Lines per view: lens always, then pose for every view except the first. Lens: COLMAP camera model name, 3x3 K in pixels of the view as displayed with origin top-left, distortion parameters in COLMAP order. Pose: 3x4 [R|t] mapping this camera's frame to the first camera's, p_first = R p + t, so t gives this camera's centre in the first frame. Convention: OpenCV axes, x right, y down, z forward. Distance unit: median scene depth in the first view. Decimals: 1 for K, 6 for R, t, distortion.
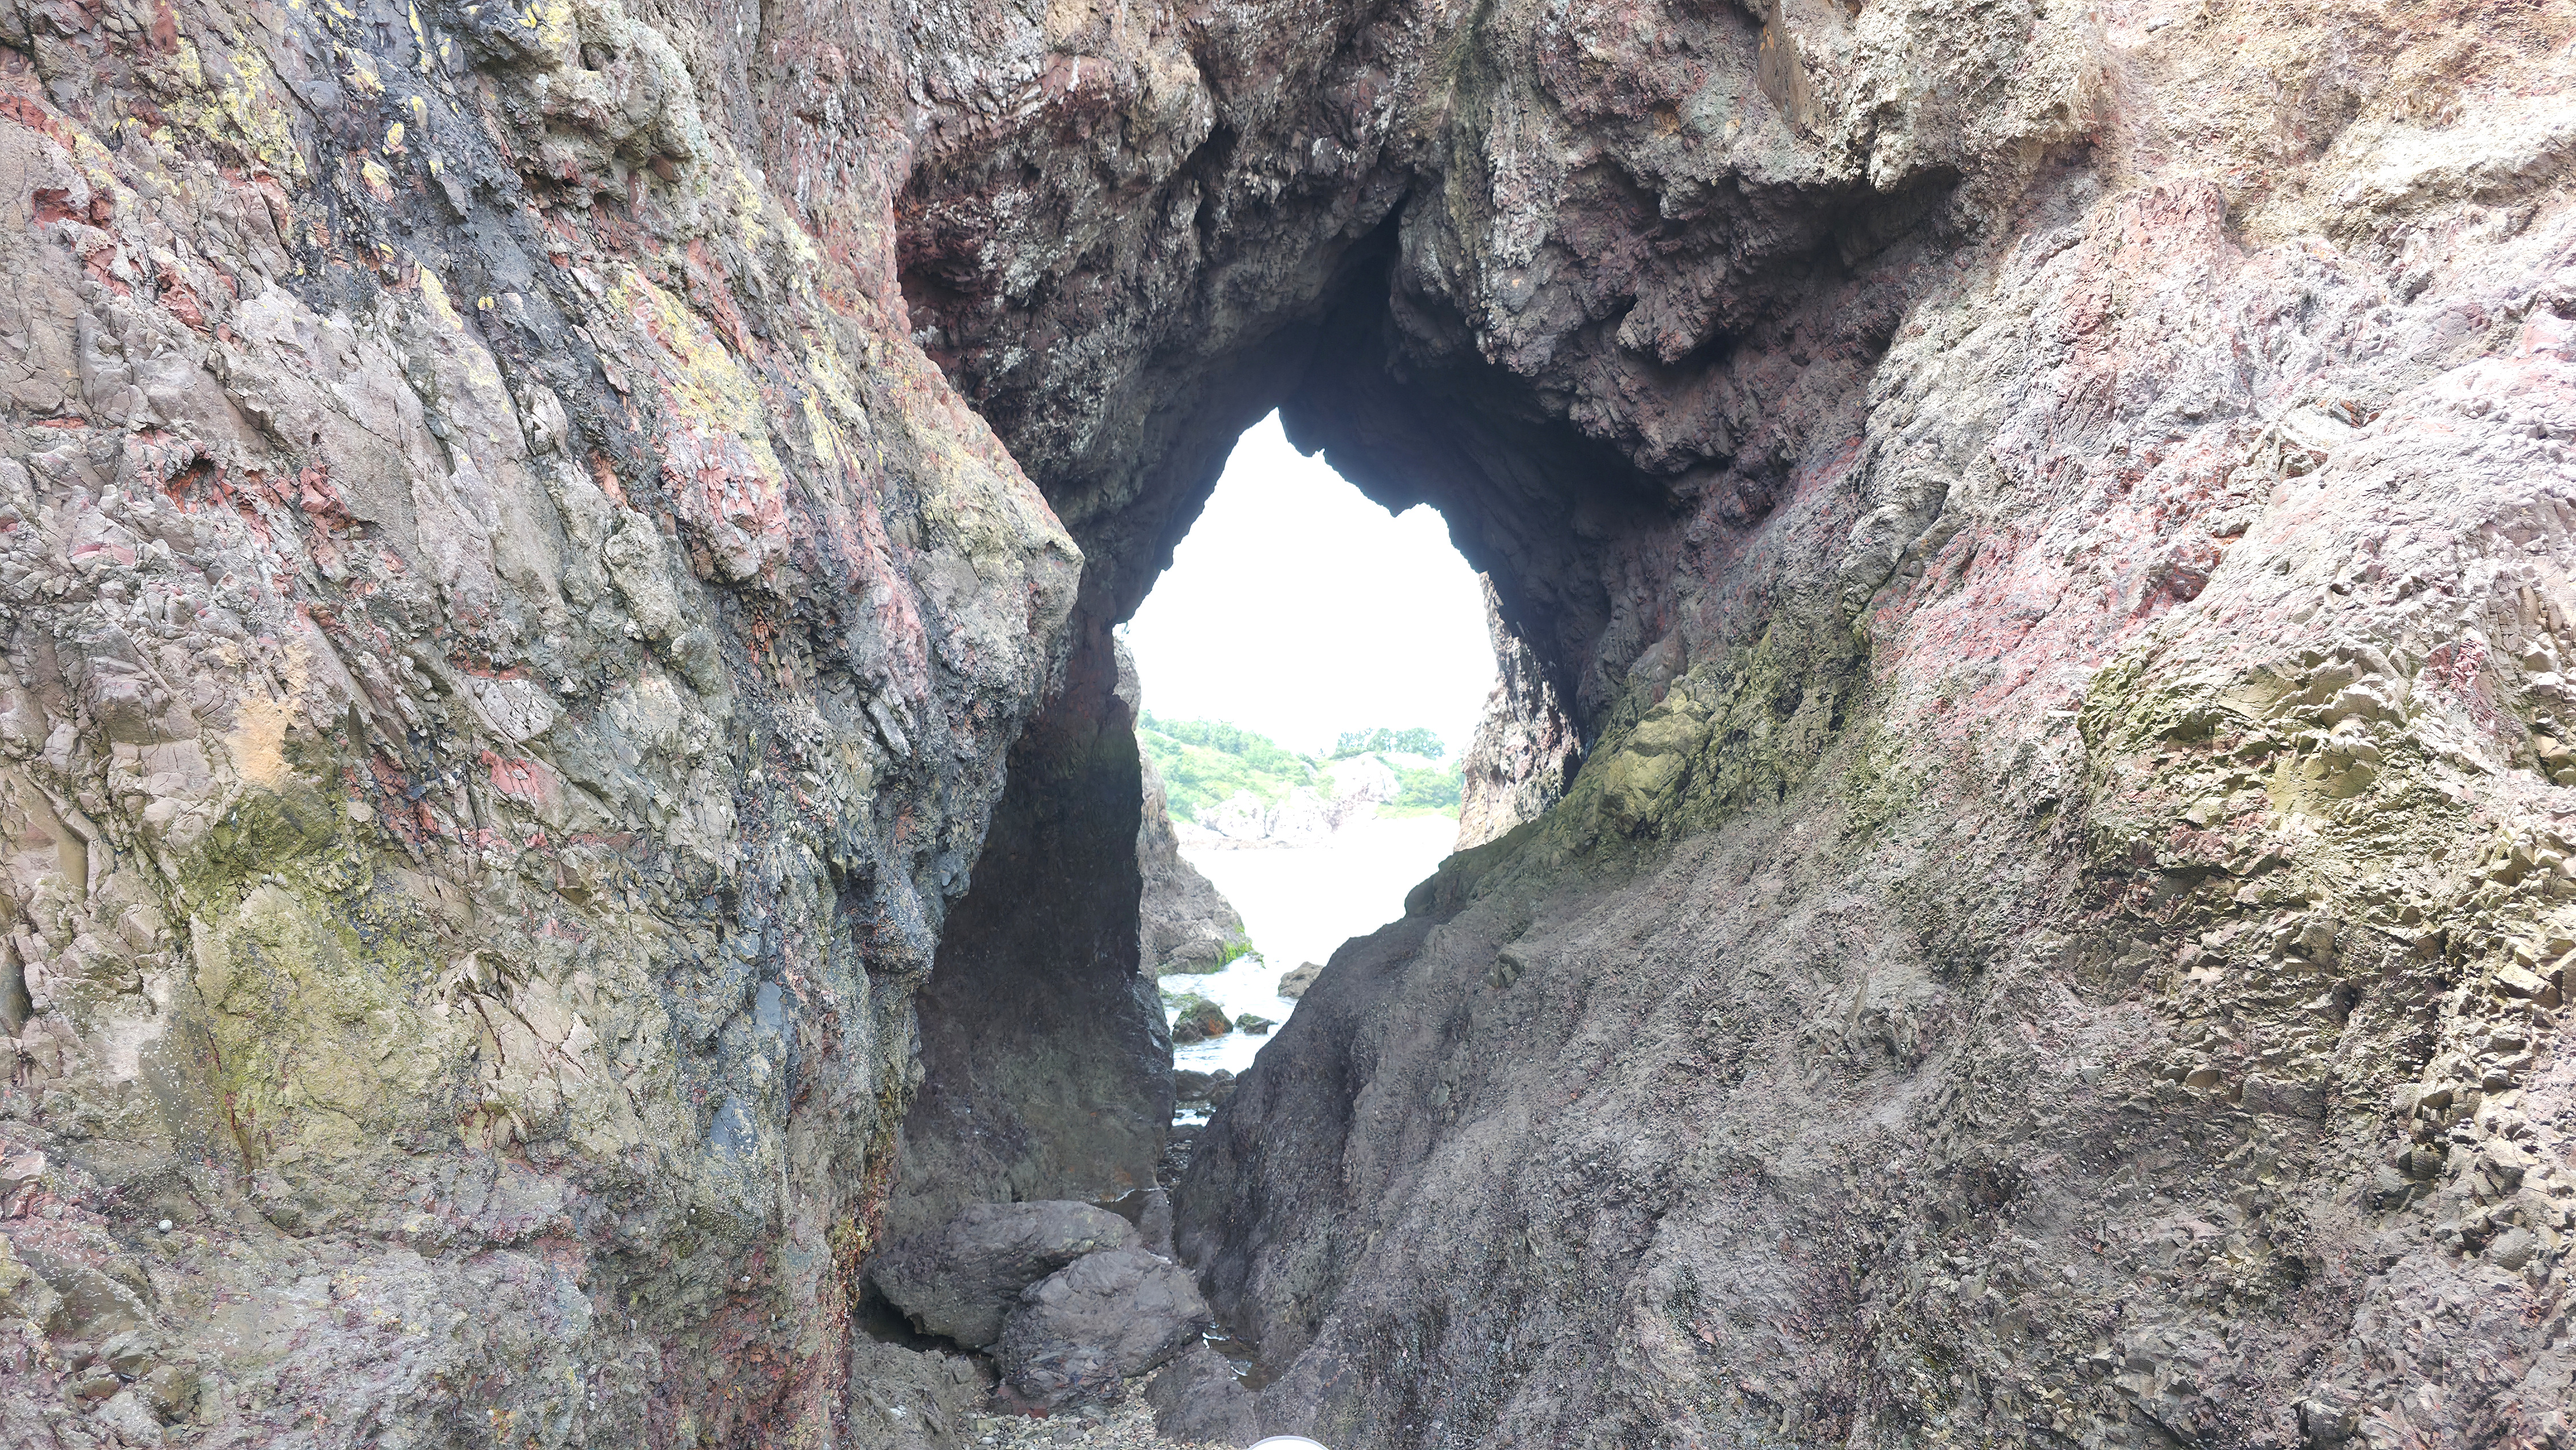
lens RADIAL K [[1665.5, 0, 1296.0], [0, 1665.5, 708.4], [0, 0, 1]] dist [0.067997, -0.069758]
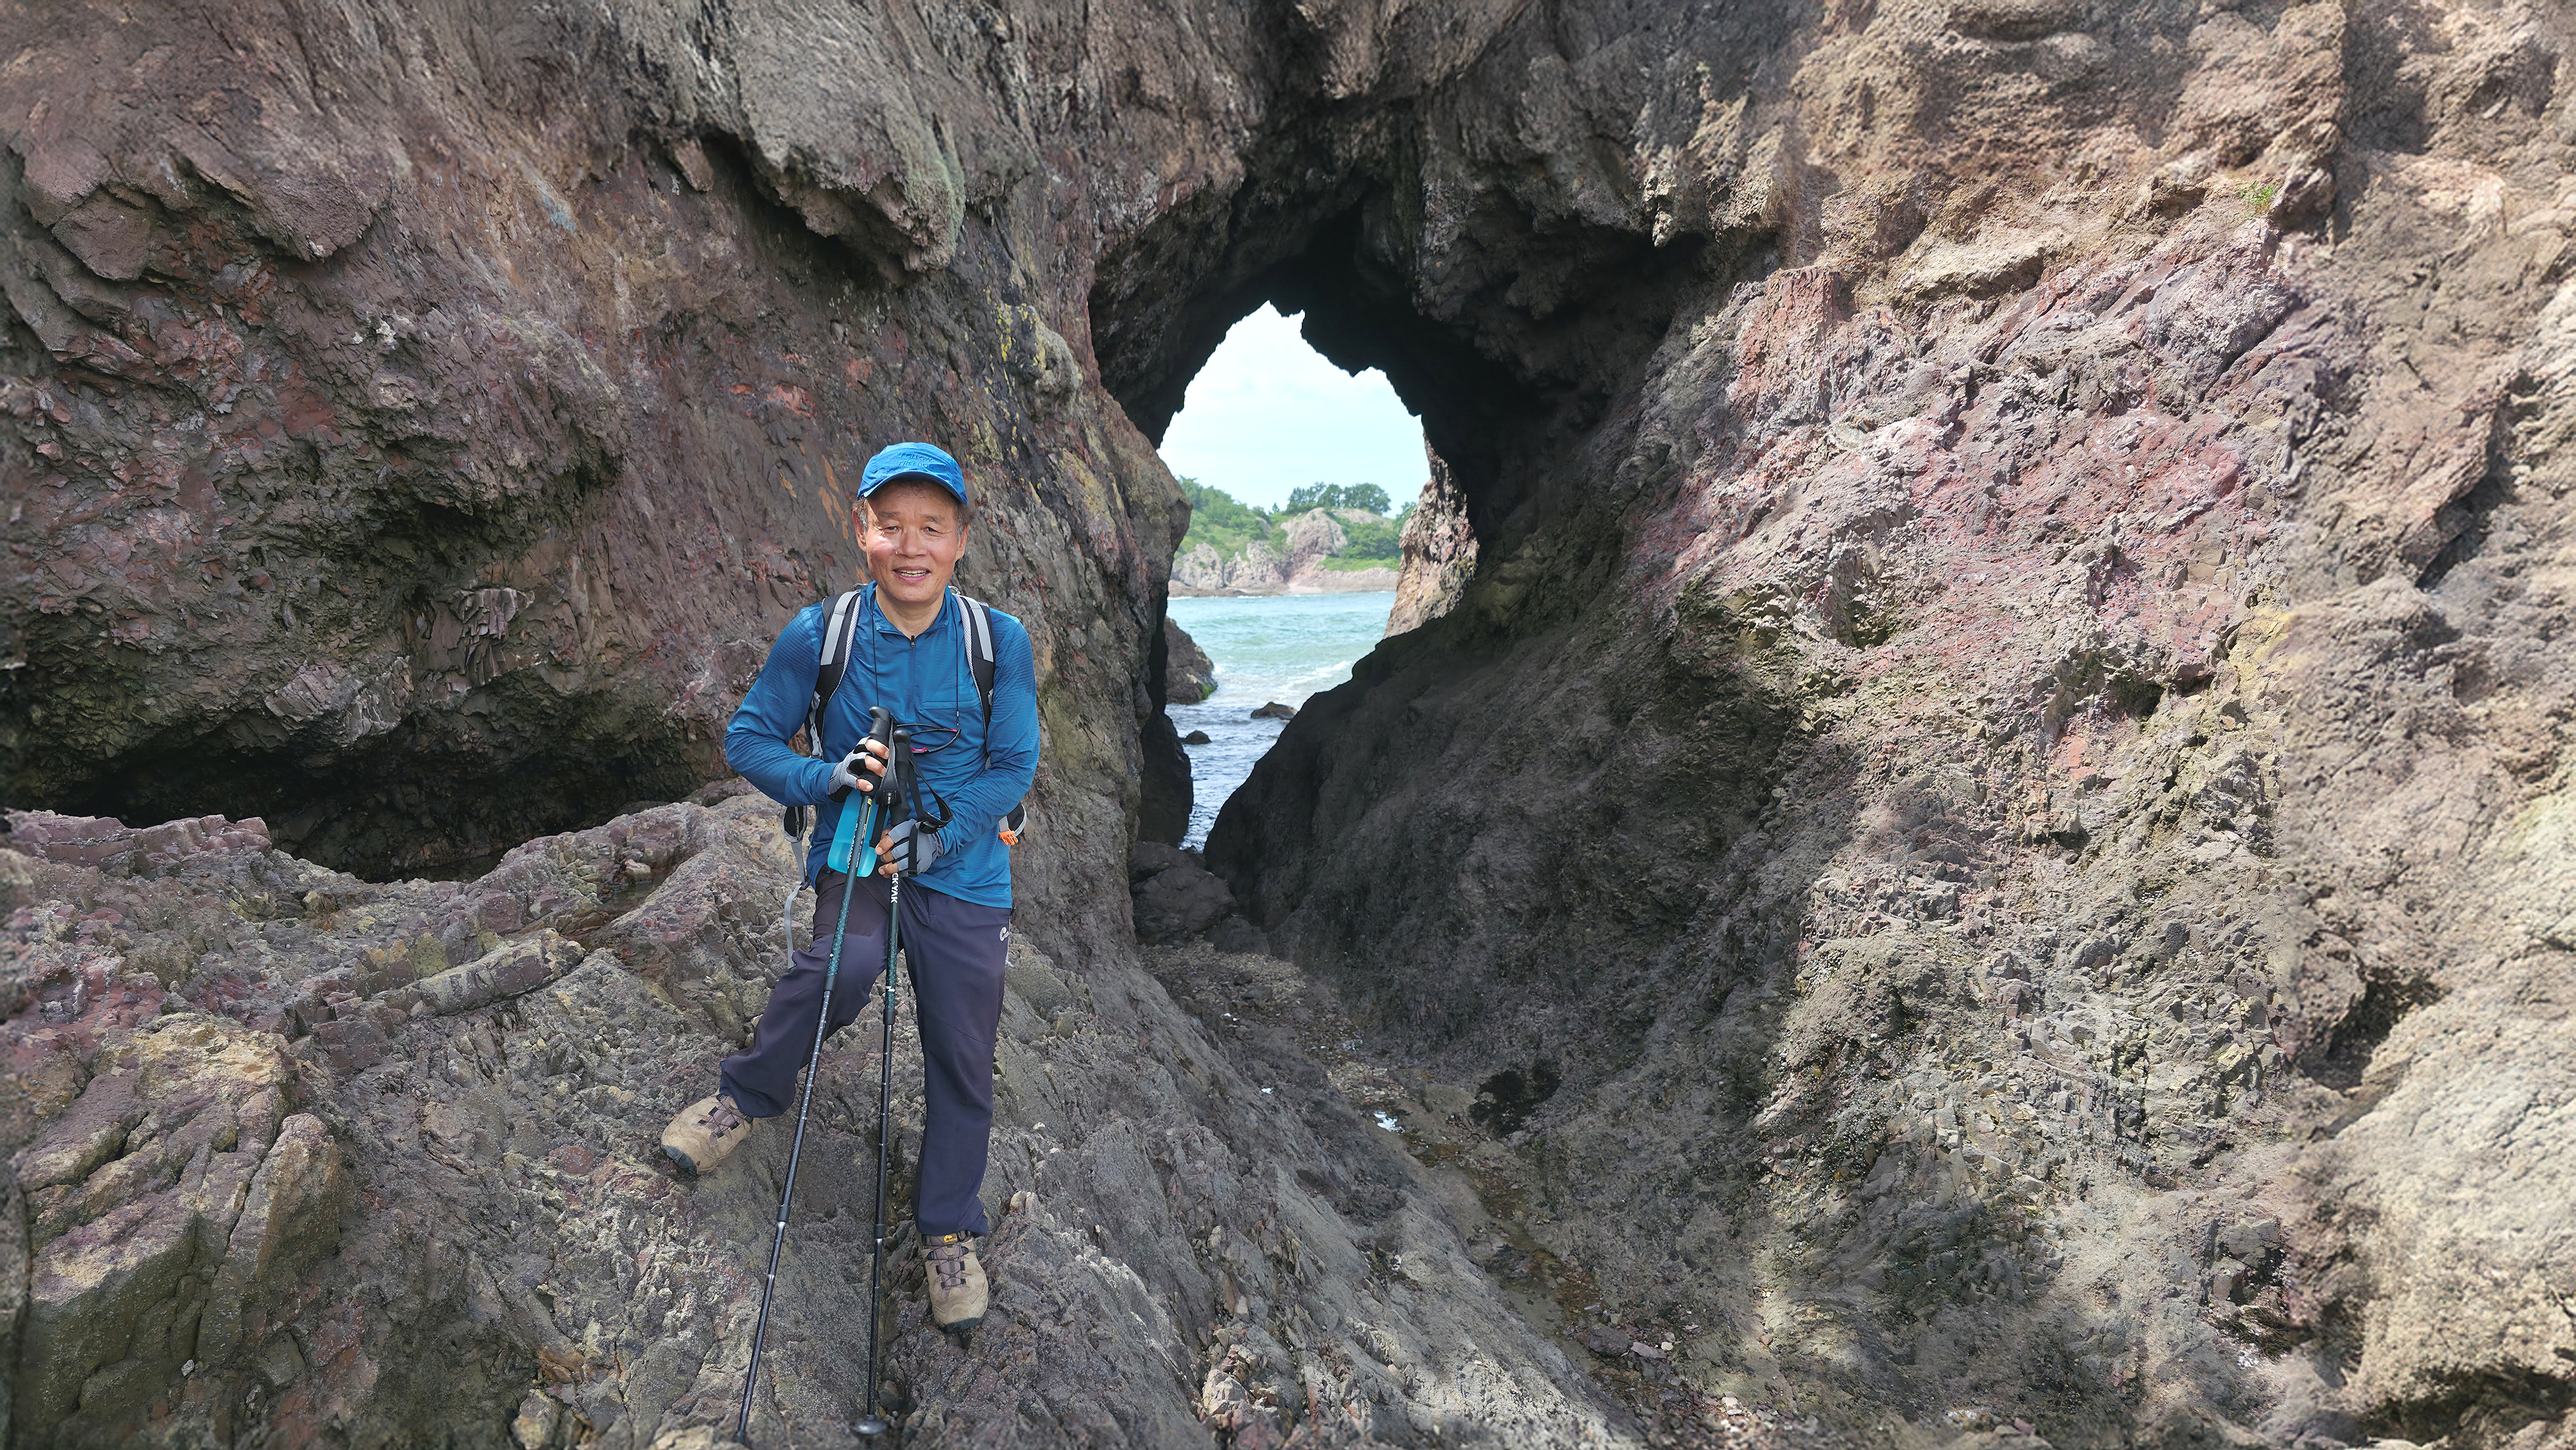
lens RADIAL K [[1538.3, 0, 1158.1], [0, 1538.3, 785.2], [0, 0, 1]] dist [0.053965, -0.064863]
pose [[0.998388, 0.013768, -0.055064, -0.052501], [-0.002007, 0.978090, 0.208172, -0.115171], [0.056724, -0.207725, 0.976541, -0.655272]]
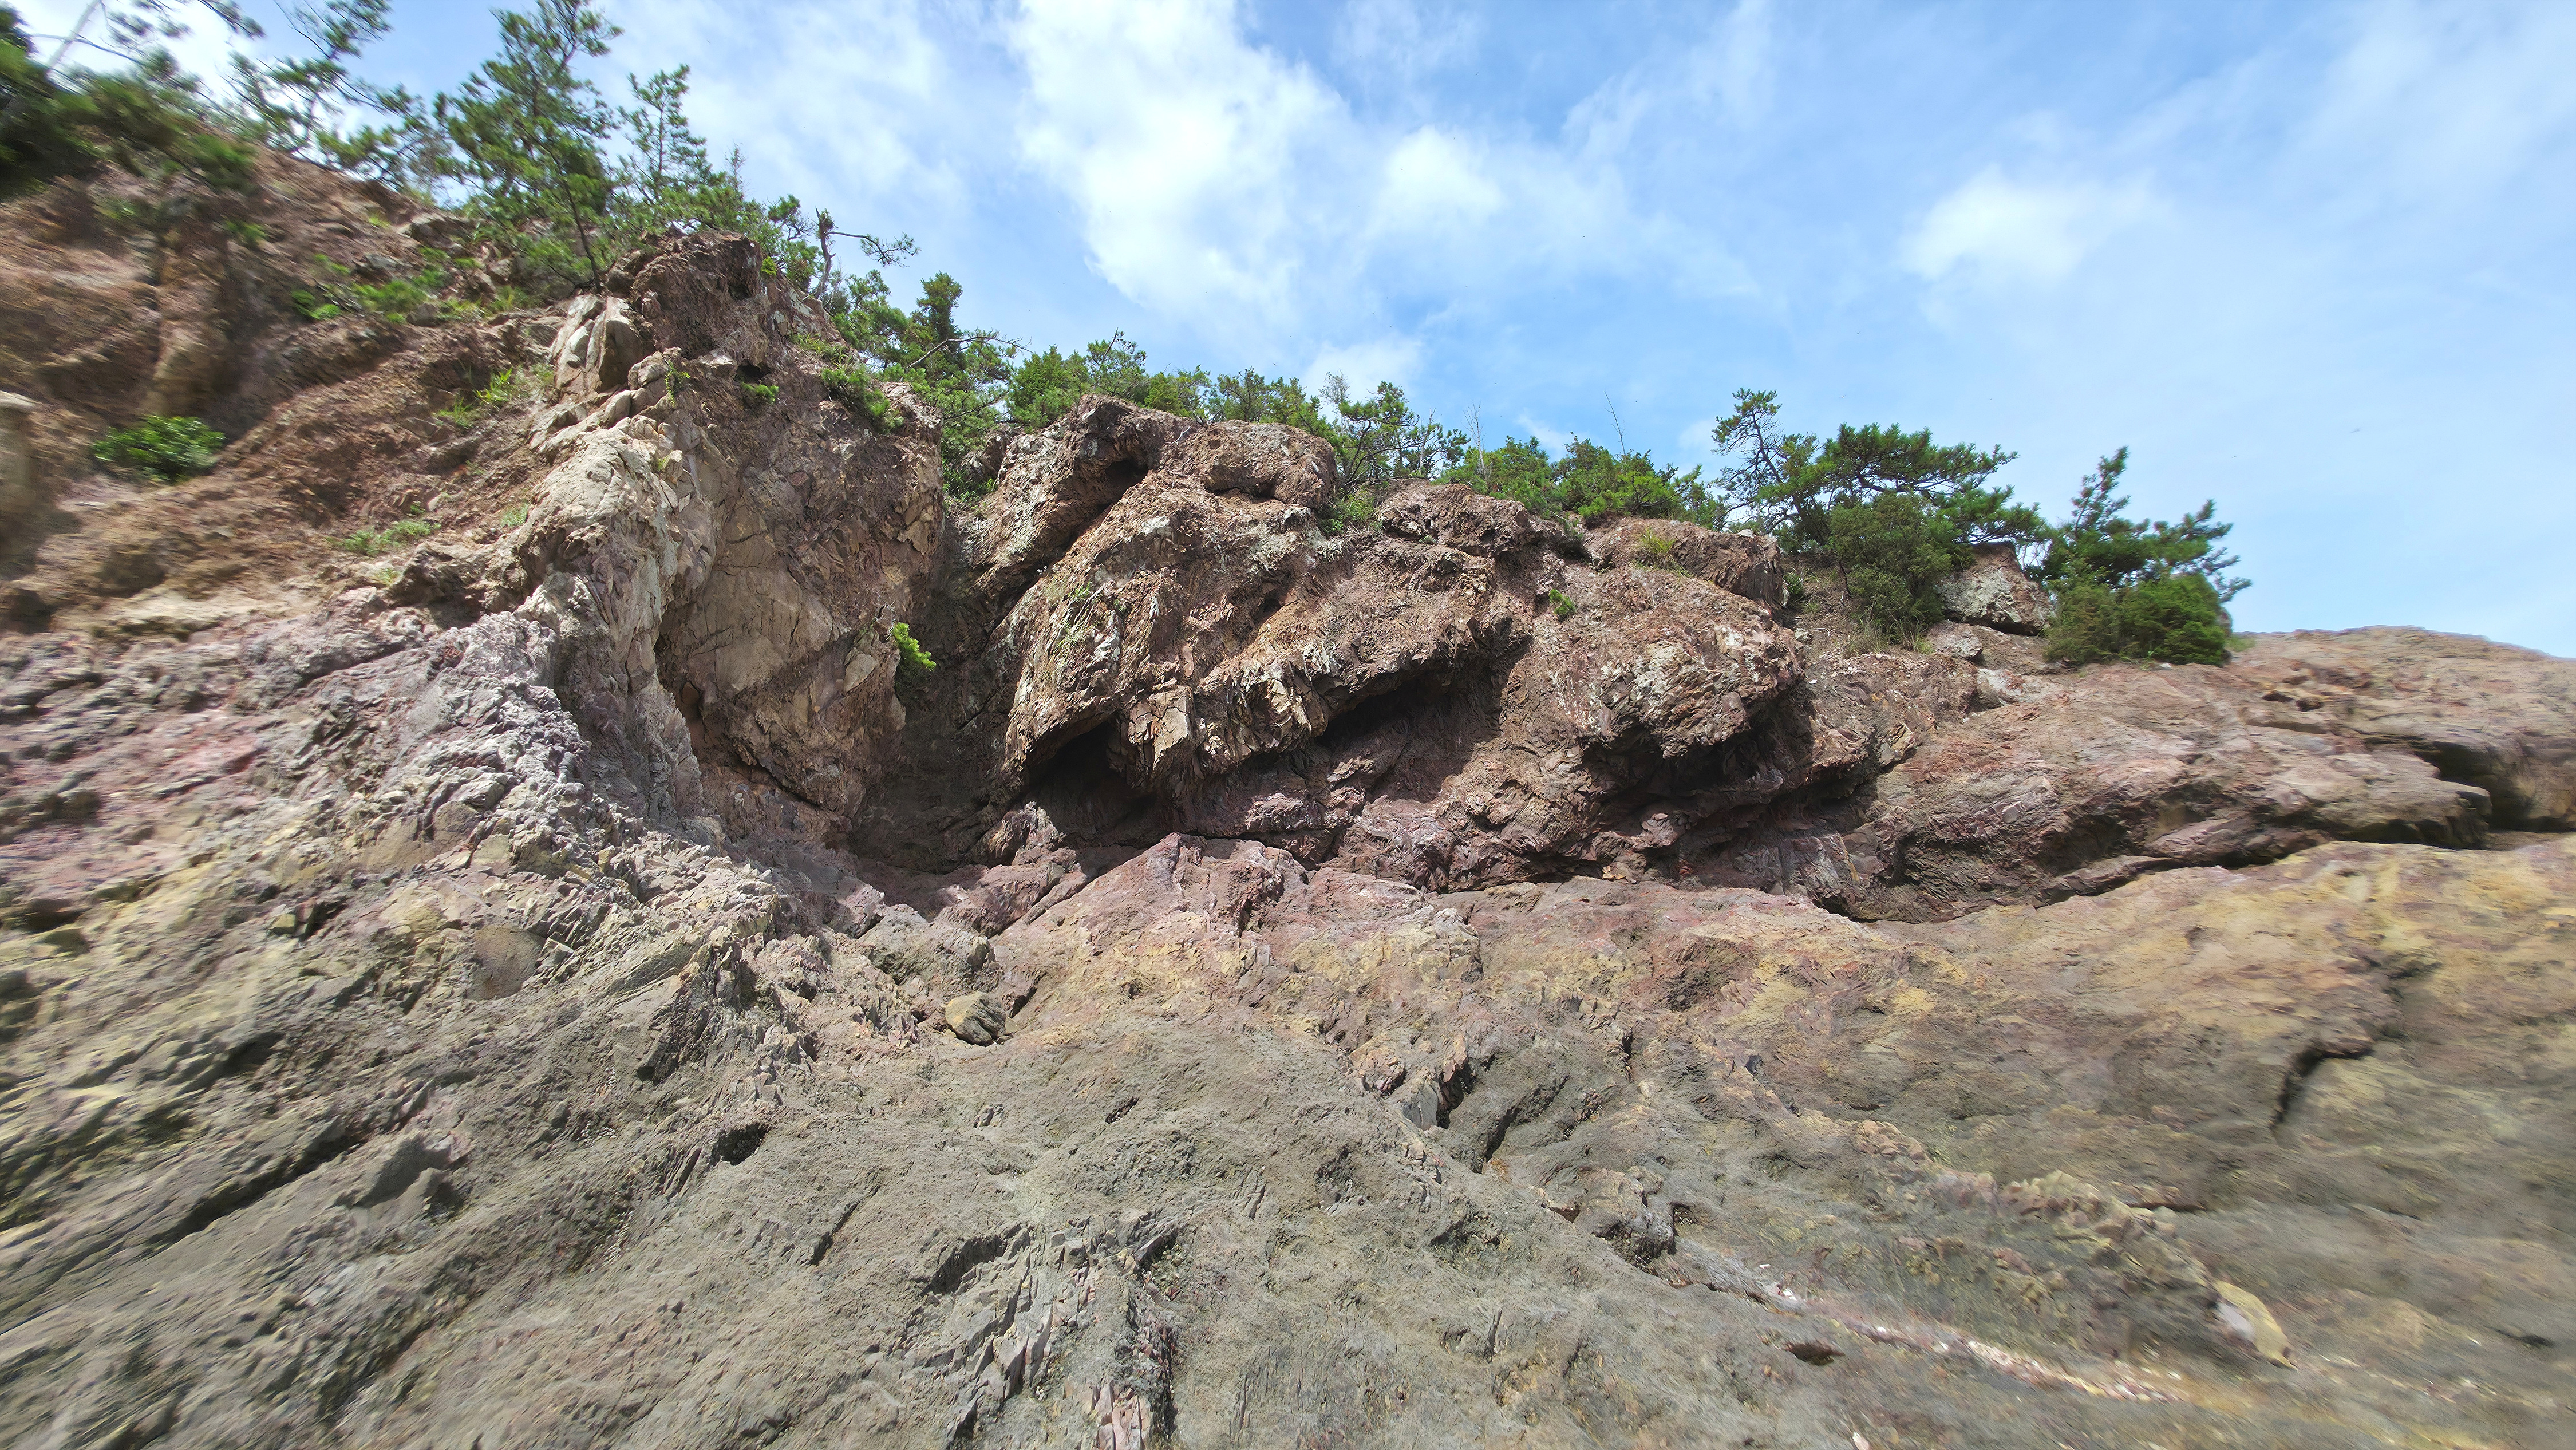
lens RADIAL K [[1003.4, 0, 1293.3], [0, 1003.4, 718.8], [0, 0, 1]] dist [0.002745, -0.000149]
pose [[0.590795, 0.246546, 0.768230, 0.507566], [-0.045397, 0.960817, -0.273441, 0.045402], [-0.805544, 0.126673, 0.578838, -0.612094]]
